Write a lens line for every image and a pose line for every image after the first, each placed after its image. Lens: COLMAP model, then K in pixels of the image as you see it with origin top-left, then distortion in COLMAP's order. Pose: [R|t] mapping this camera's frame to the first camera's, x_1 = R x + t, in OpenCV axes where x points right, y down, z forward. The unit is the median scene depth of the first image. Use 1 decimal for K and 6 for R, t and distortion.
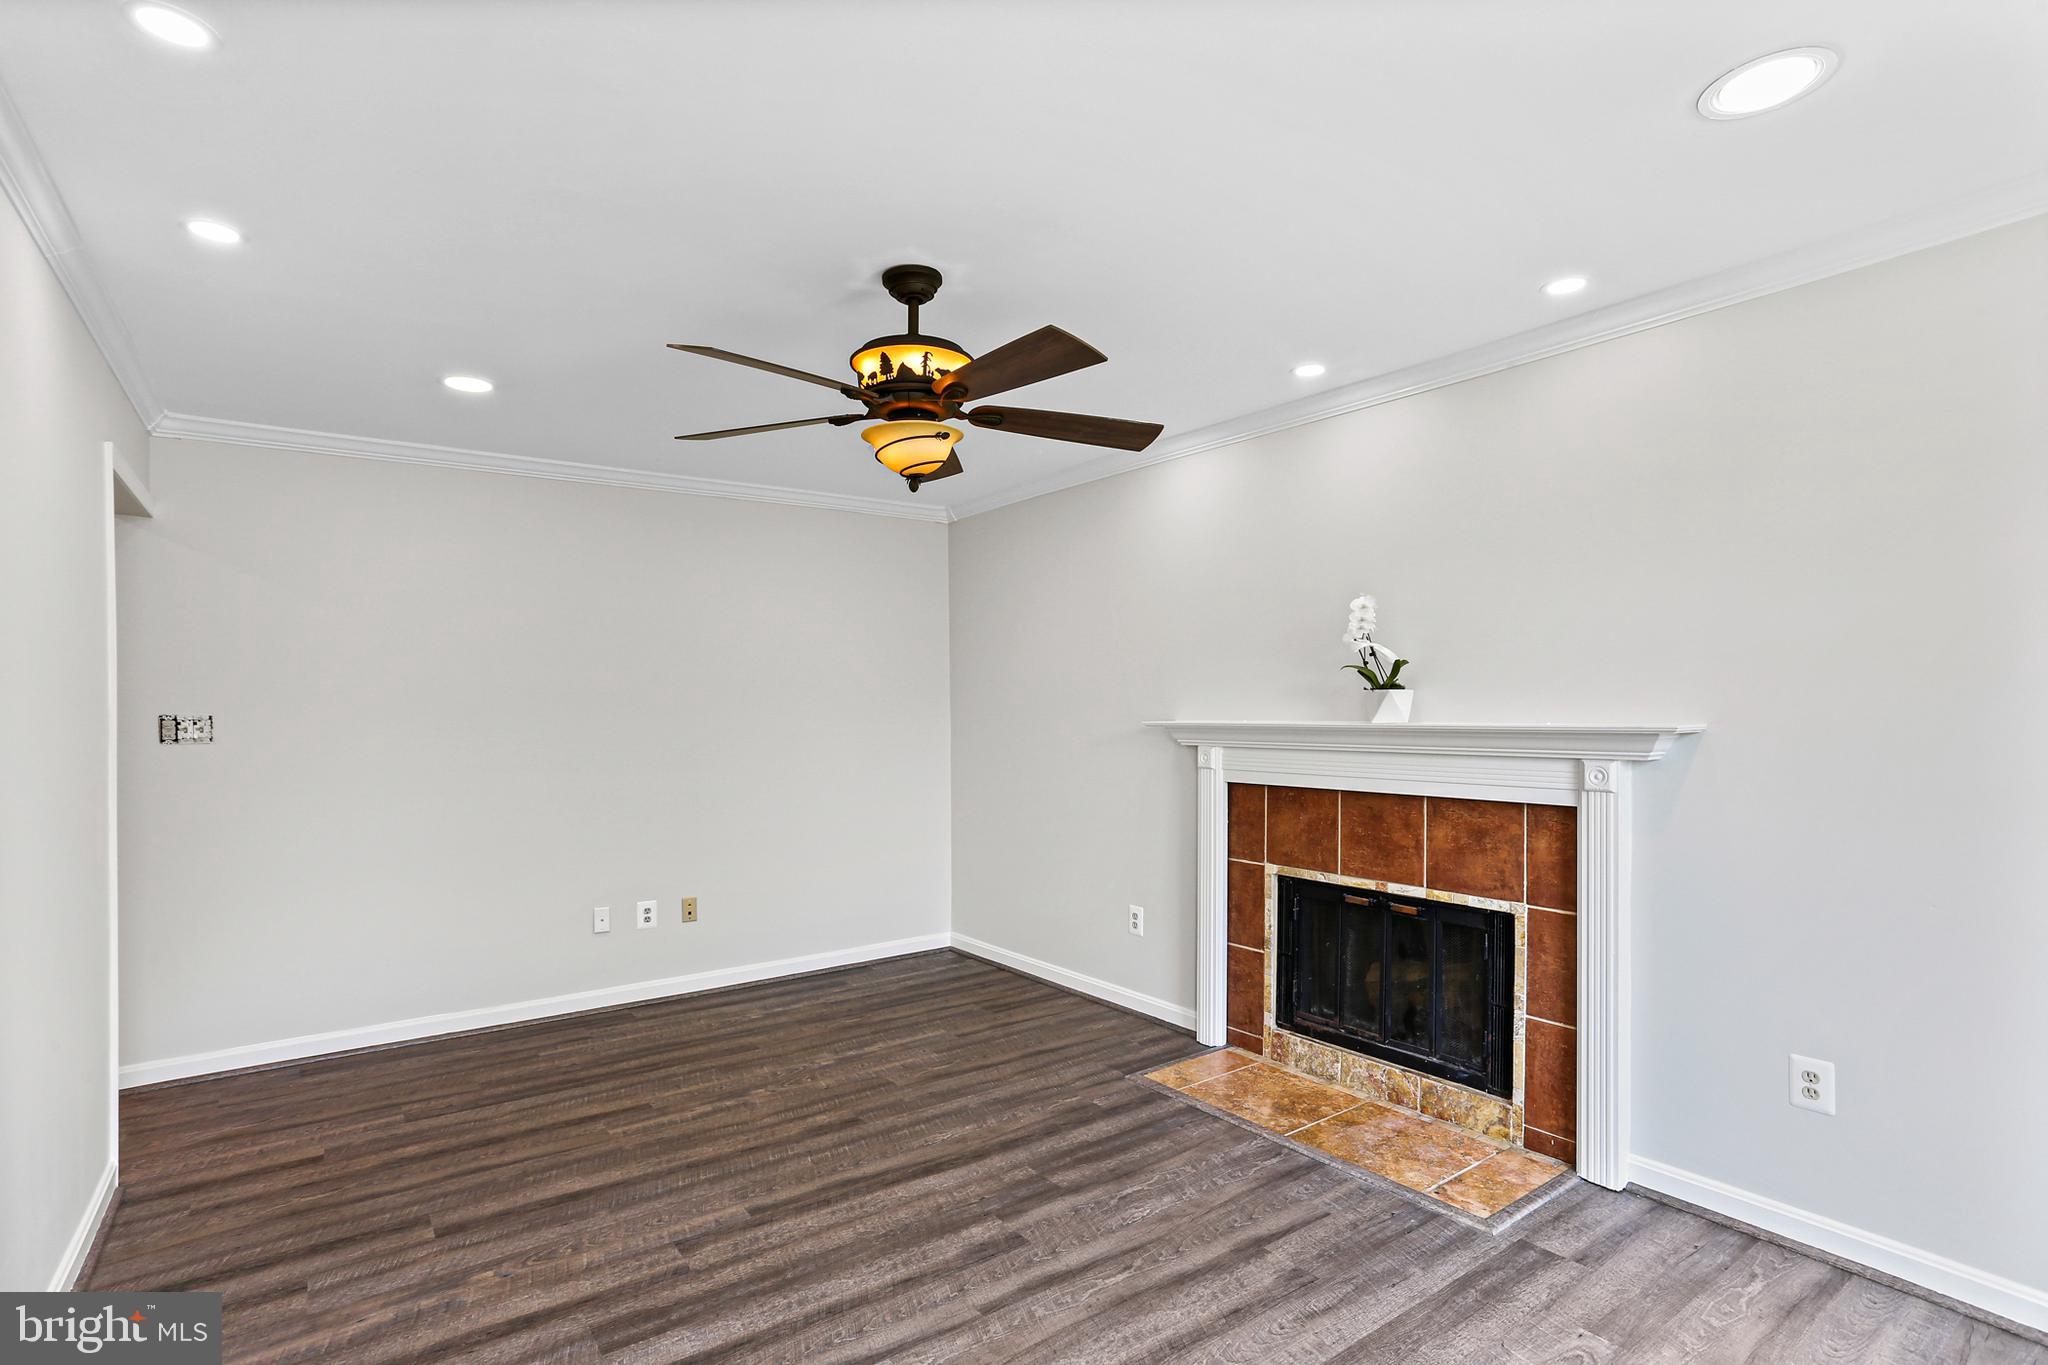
lens RADIAL K [[1002.8, 0, 1024.8], [0, 1002.8, 693.4], [0, 0, 1]] dist [-0.058131, 0.040662]
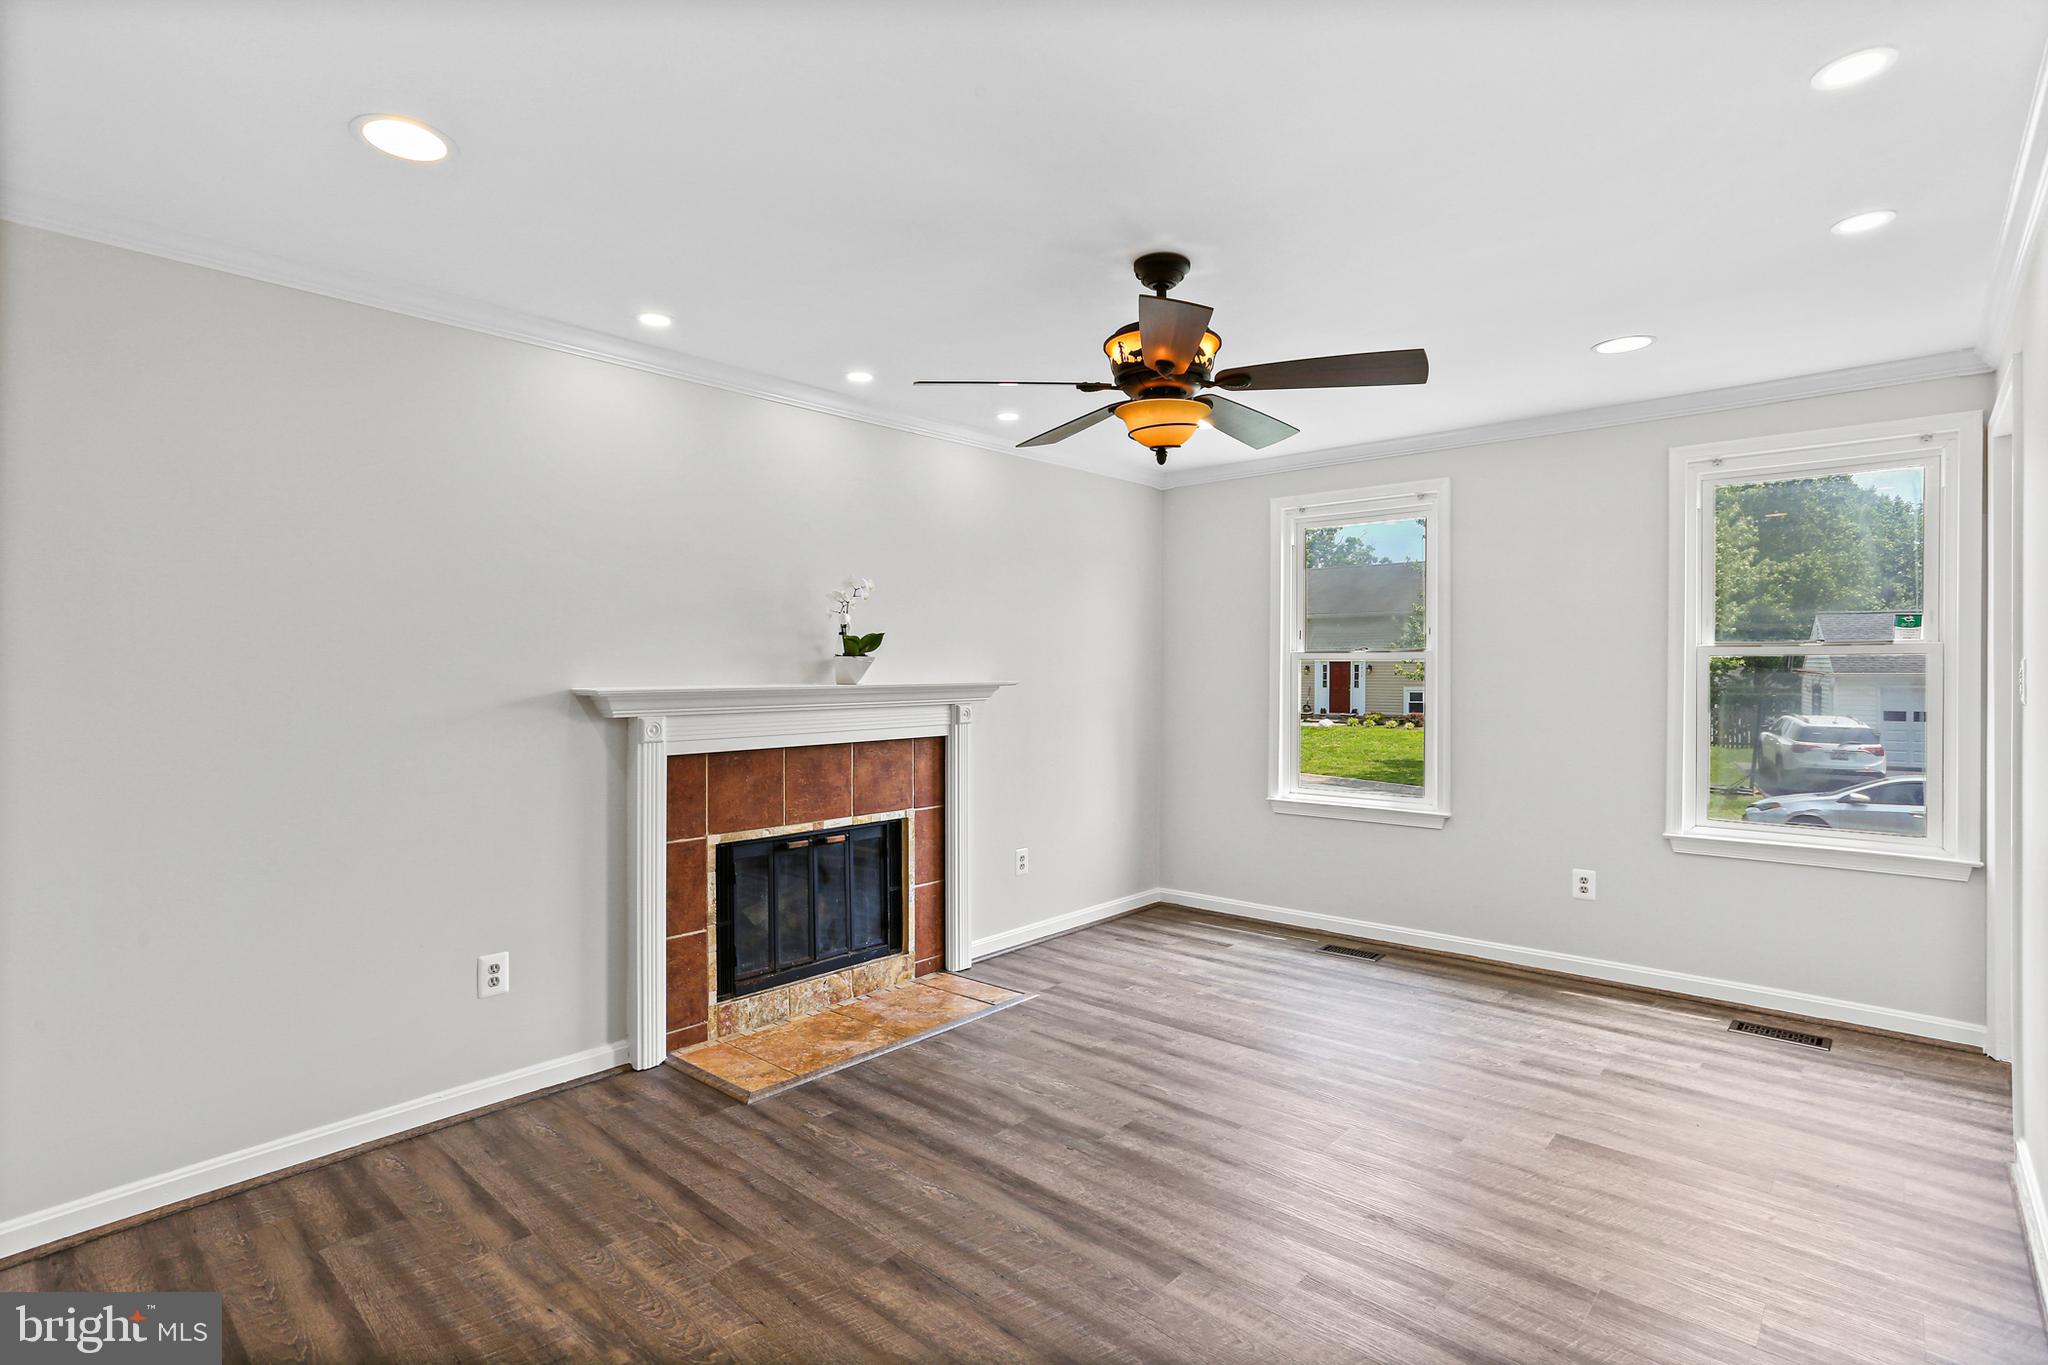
lens RADIAL K [[984.7, 0, 1021.2], [0, 984.7, 672.5], [0, 0, 1]] dist [-0.053343, 0.041153]
pose [[-0.201057, 0.006099, 0.979561, -0.850444], [-0.008589, 0.999931, -0.007989, 0.023778], [-0.979542, -0.010019, -0.200991, 1.048180]]
